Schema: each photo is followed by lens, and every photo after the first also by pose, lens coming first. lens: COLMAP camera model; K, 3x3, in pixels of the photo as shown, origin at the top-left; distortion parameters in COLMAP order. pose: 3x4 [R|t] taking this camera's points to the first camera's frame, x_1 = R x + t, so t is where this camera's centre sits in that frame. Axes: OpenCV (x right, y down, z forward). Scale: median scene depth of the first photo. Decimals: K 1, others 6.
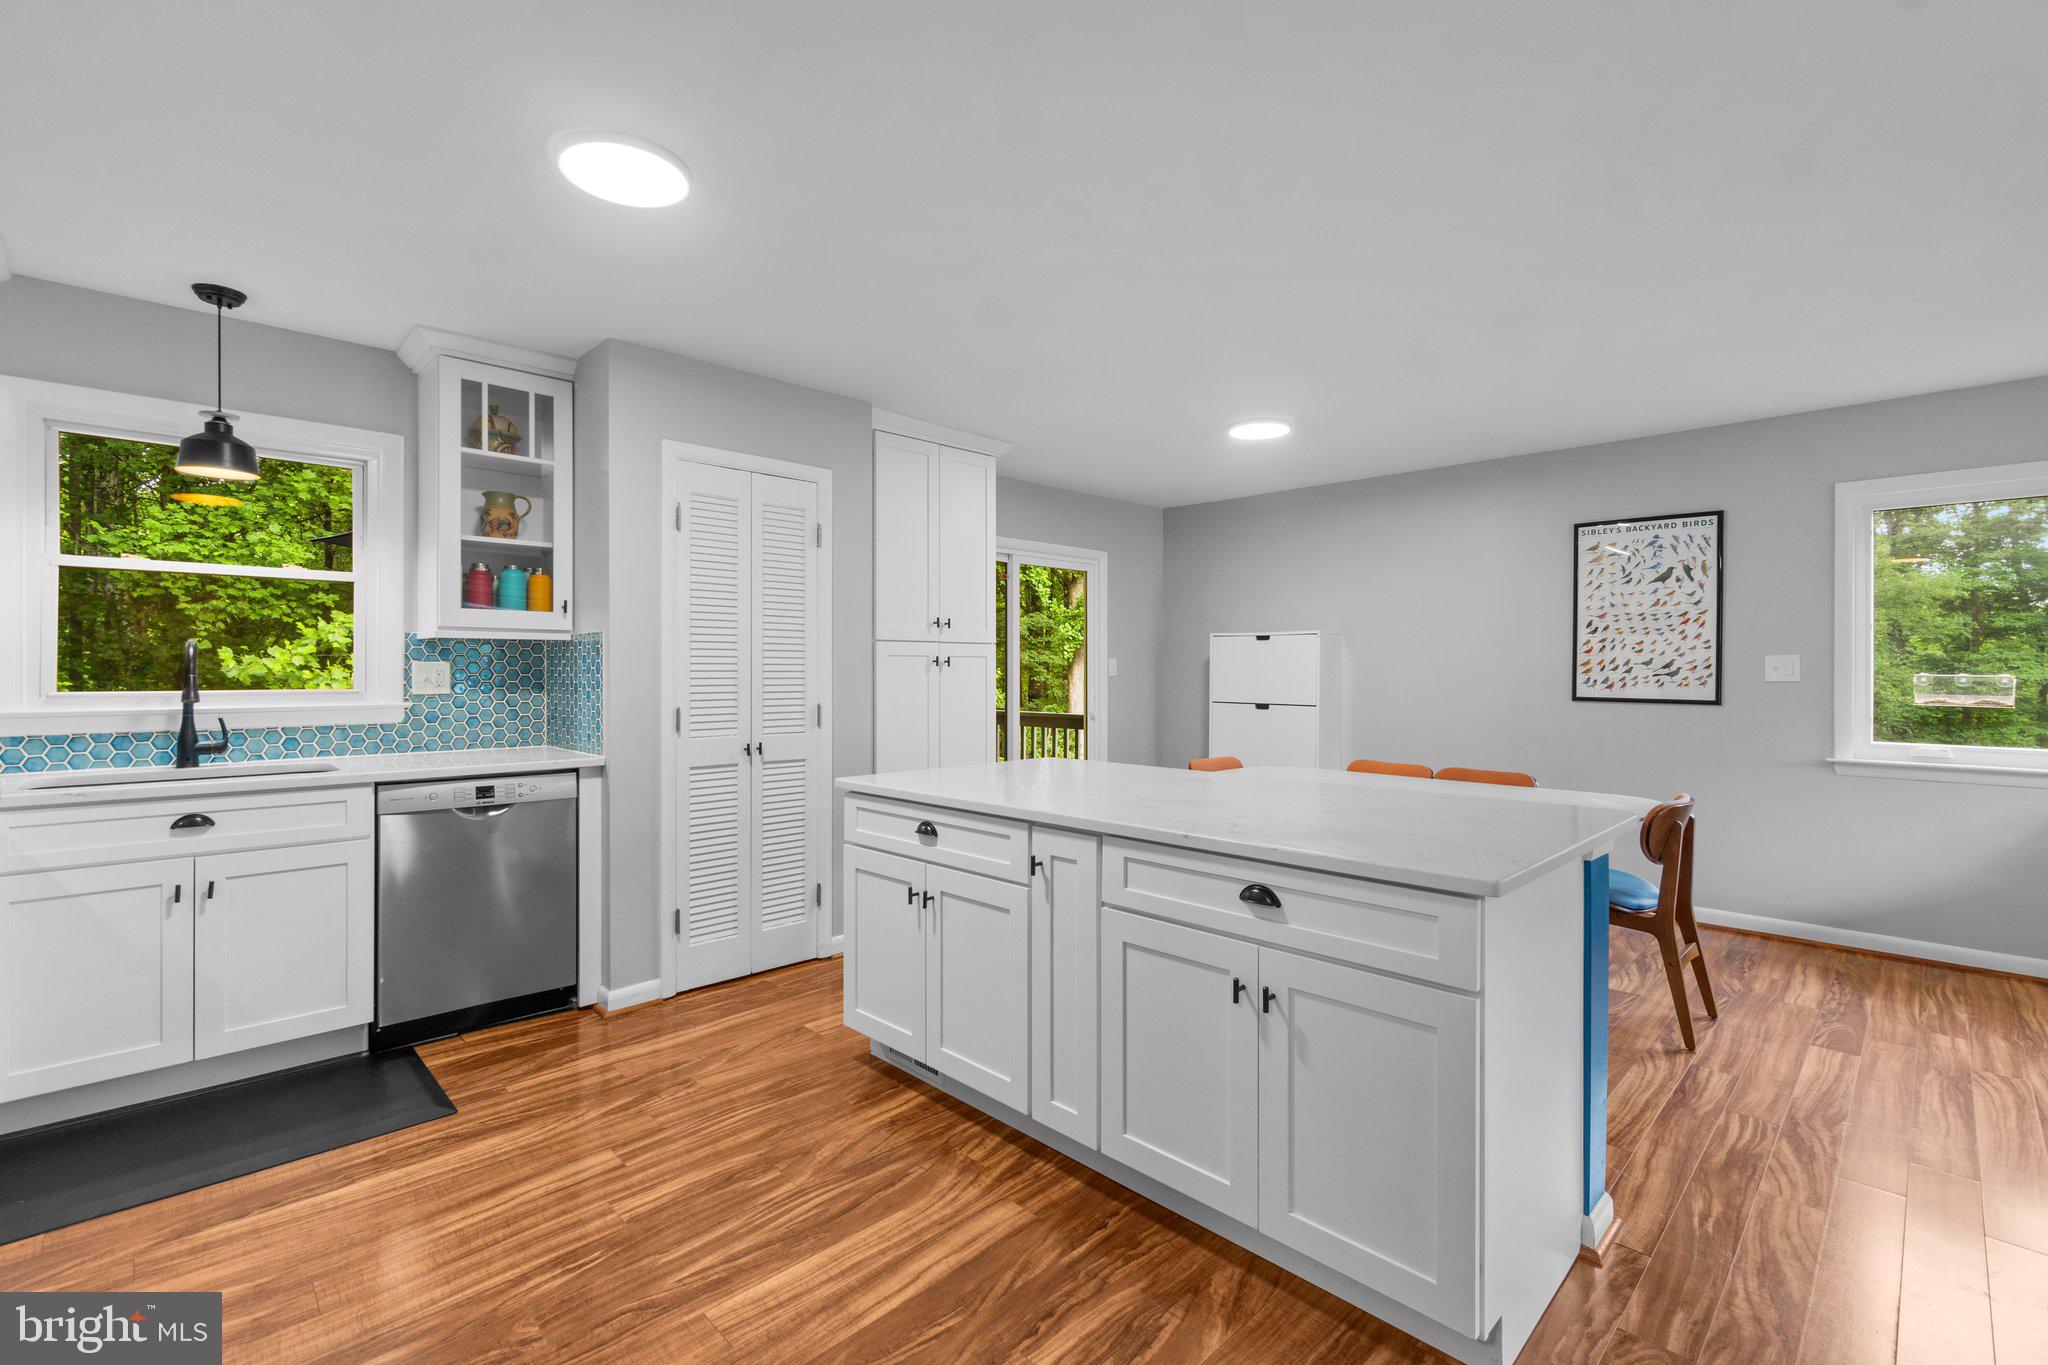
lens RADIAL K [[893.8, 0, 1017.6], [0, 893.8, 670.3], [0, 0, 1]] dist [-0.004076, 0.001636]
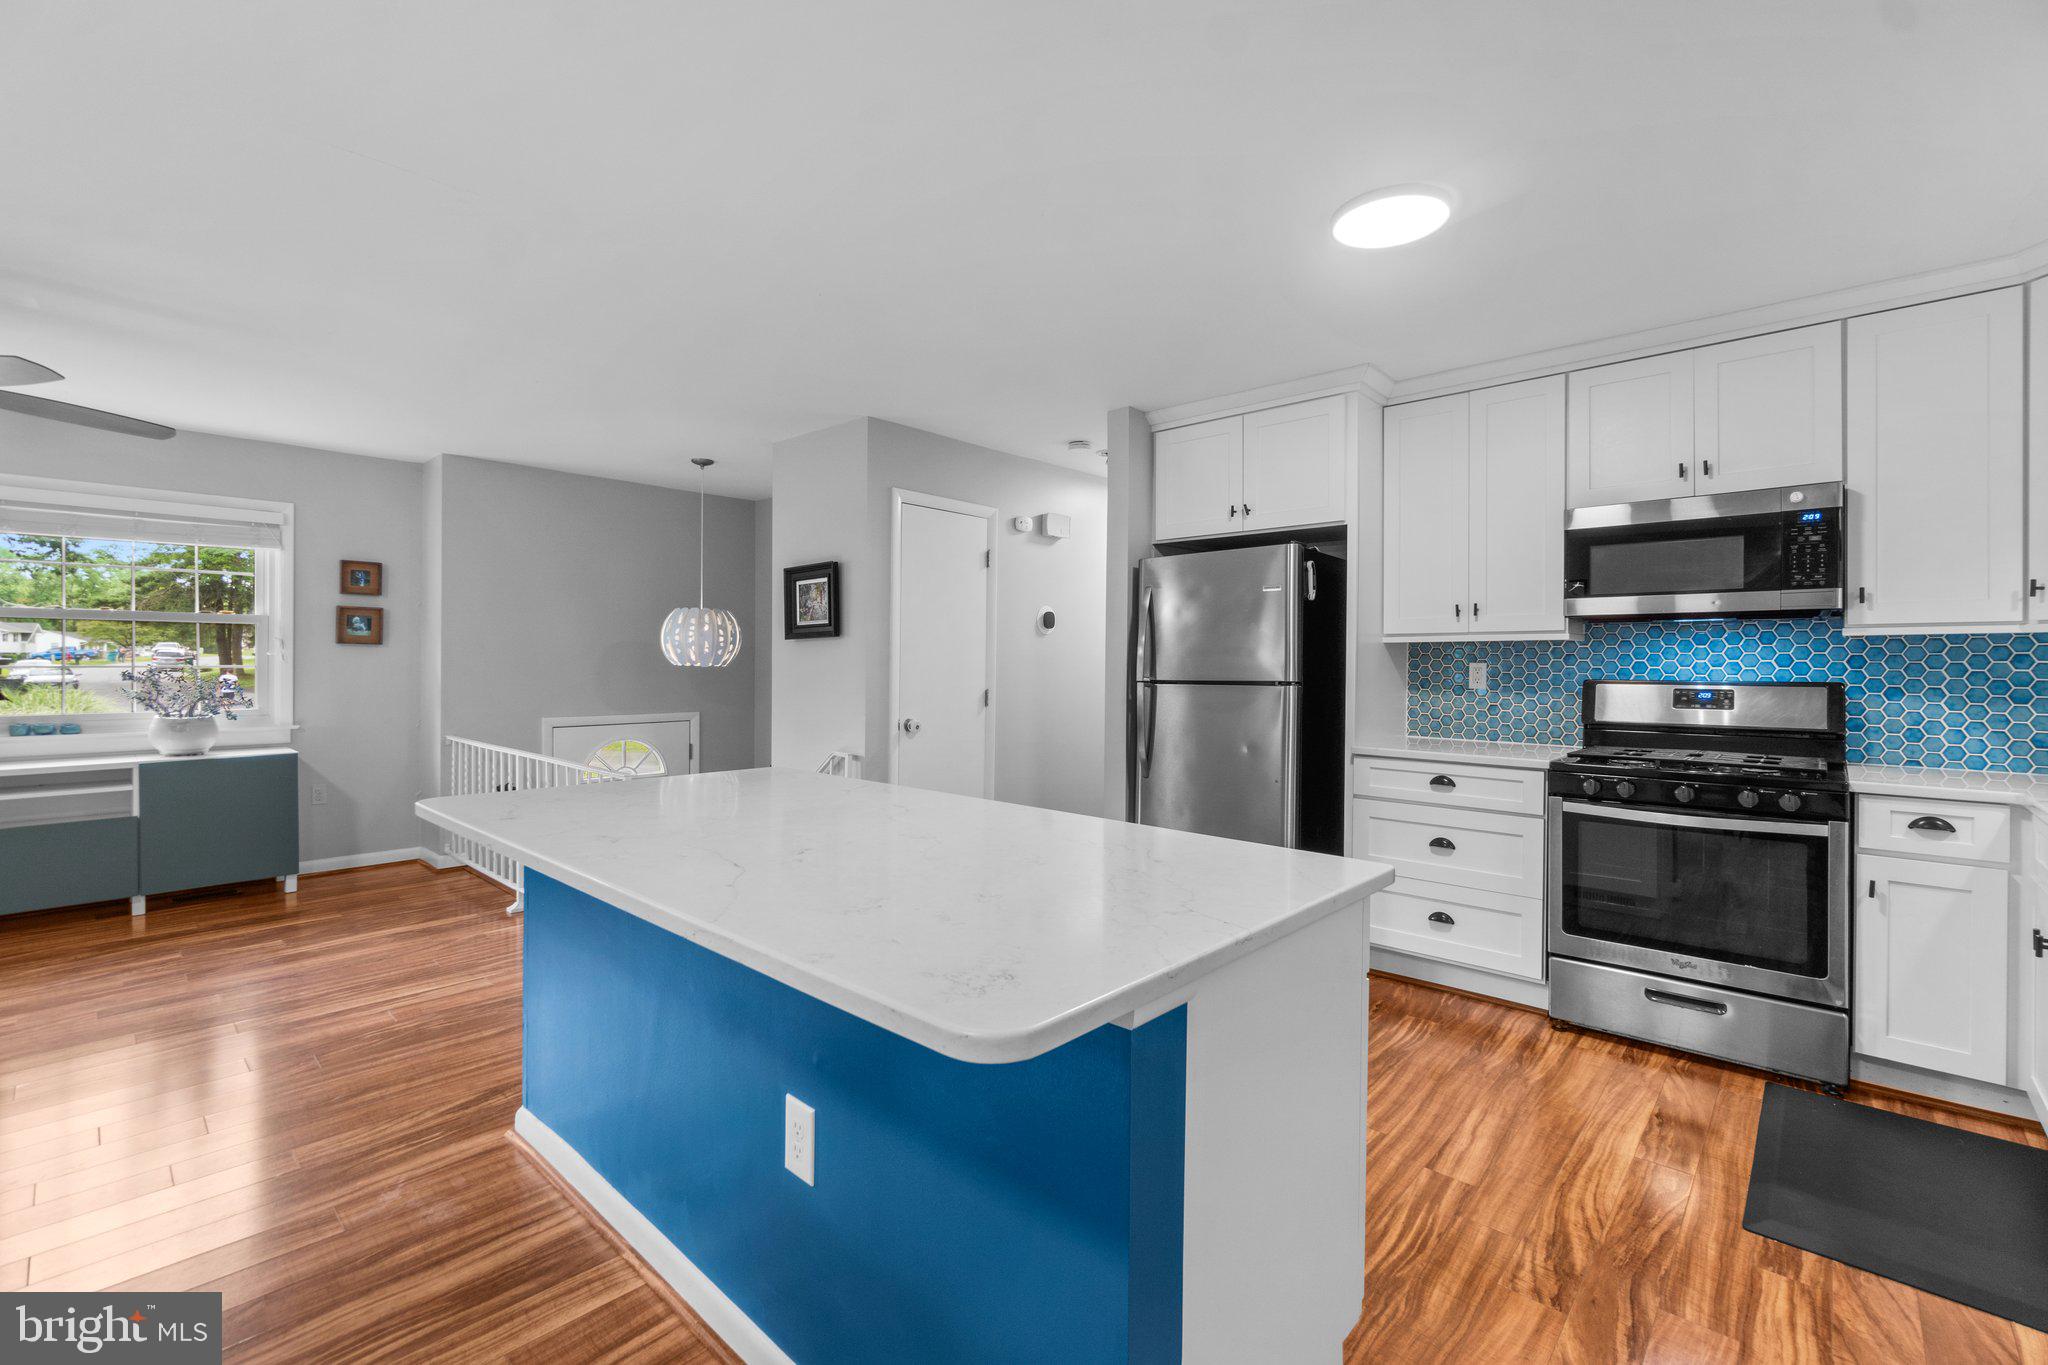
lens RADIAL K [[893.8, 0, 1014.0], [0, 893.8, 659.1], [0, 0, 1]] dist [-0.004076, 0.001636]
pose [[-0.998810, -0.009004, -0.047926, 0.038995], [-0.008934, 0.999959, -0.001674, -0.002185], [0.047939, -0.001244, -0.998849, 1.094970]]
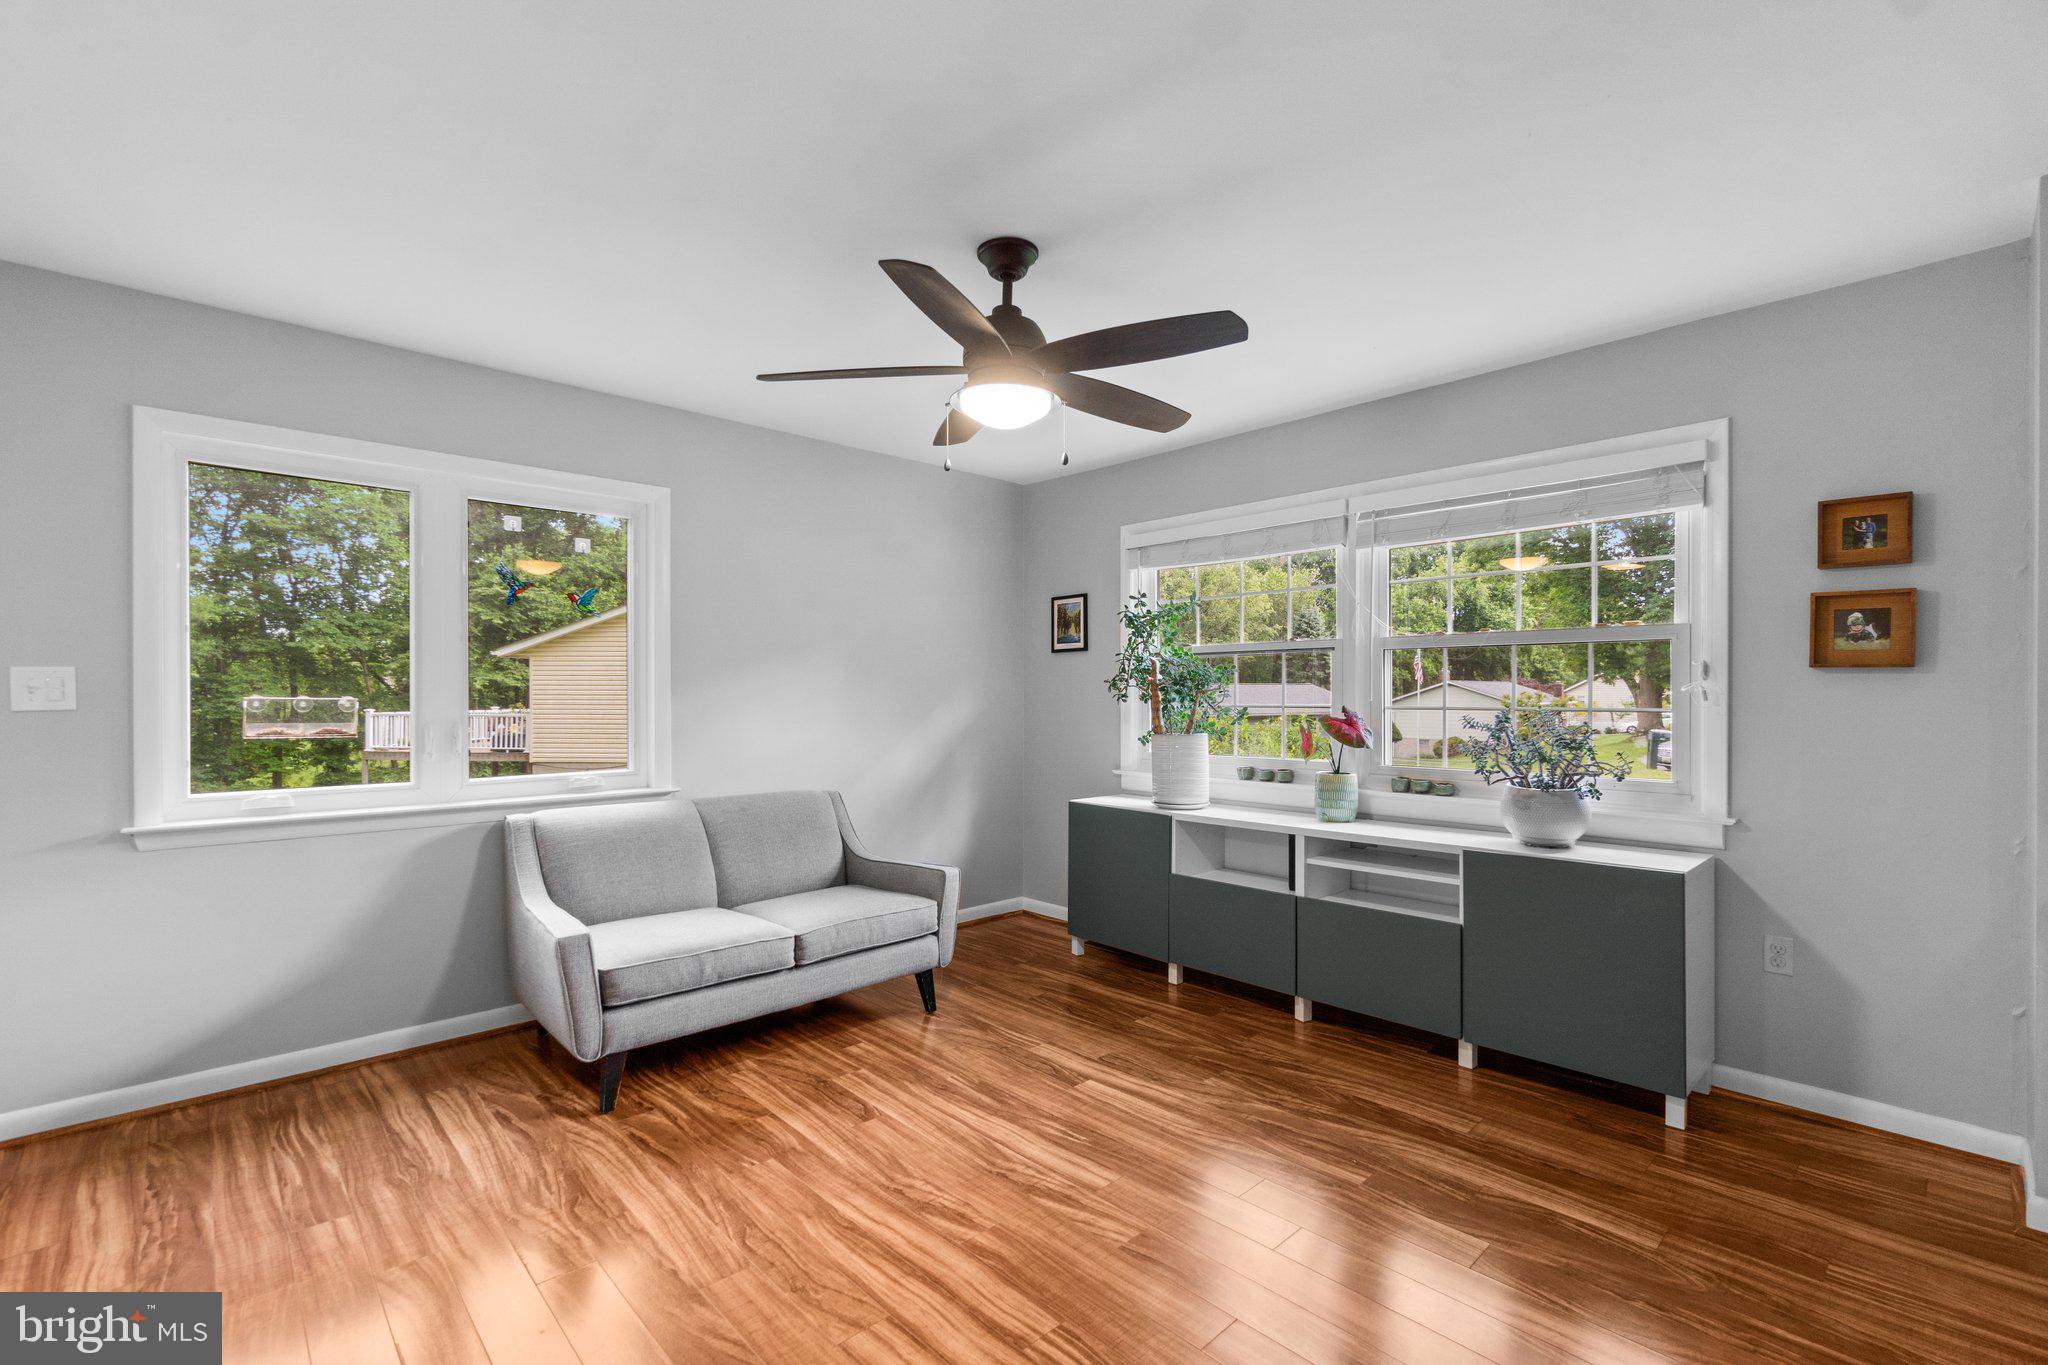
lens RADIAL K [[893.8, 0, 1014.4], [0, 893.8, 699.1], [0, 0, 1]] dist [-0.004076, 0.001636]
pose [[0.020855, -0.008871, 0.999743, 0.282466], [-0.000901, 0.999960, 0.008891, -0.000626], [-0.999782, -0.001086, 0.020846, 0.348068]]
